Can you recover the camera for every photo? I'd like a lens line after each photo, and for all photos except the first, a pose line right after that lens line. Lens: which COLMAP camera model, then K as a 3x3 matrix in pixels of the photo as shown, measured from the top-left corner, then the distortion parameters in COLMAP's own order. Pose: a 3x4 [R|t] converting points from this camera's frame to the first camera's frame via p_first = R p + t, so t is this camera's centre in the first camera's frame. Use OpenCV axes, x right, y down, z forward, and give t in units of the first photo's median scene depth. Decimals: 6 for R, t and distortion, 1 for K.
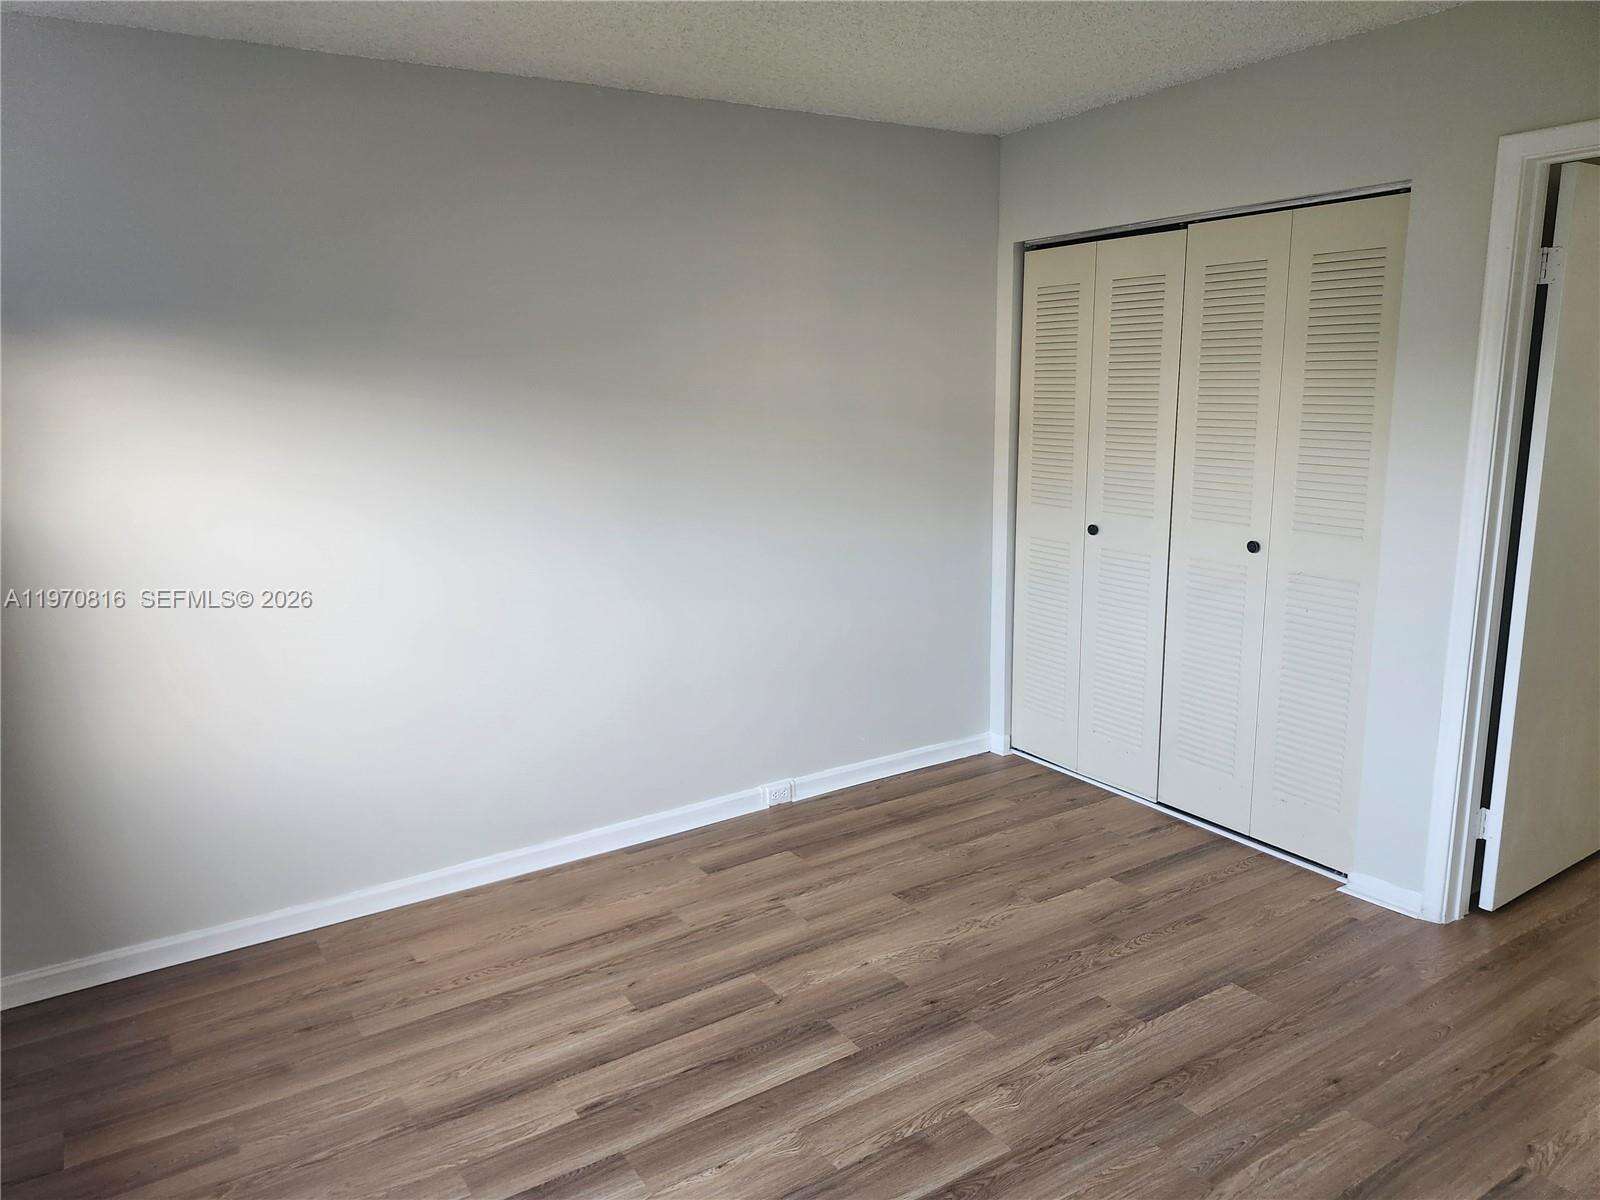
lens RADIAL K [[1096.9, 0, 800.0], [0, 1096.9, 600.0], [0, 0, 1]] dist [0.079562, -0.098237]
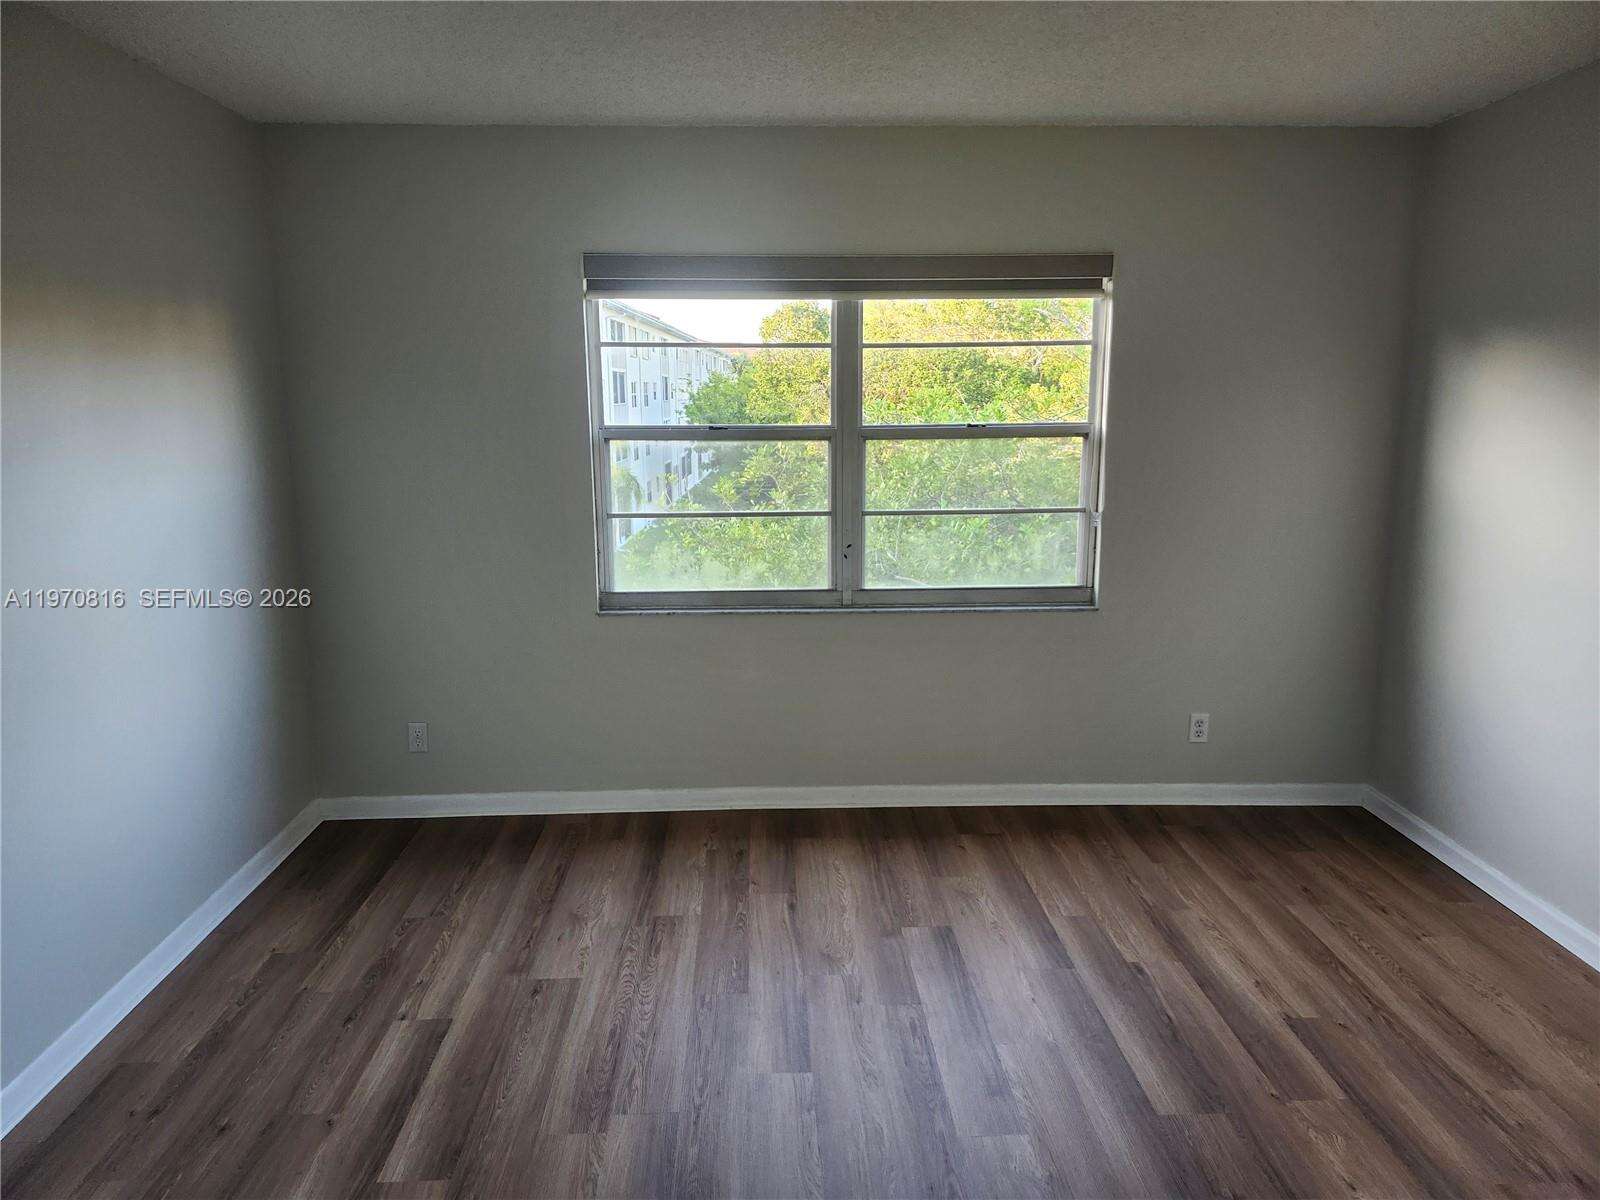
lens RADIAL K [[1096.9, 0, 800.0], [0, 1096.9, 600.0], [0, 0, 1]] dist [0.079562, -0.098237]
pose [[-0.502437, 0.187890, -0.843951, 0.826378], [-0.157954, 0.939729, 0.303250, -0.210304], [0.850063, 0.285669, -0.442477, 0.943966]]
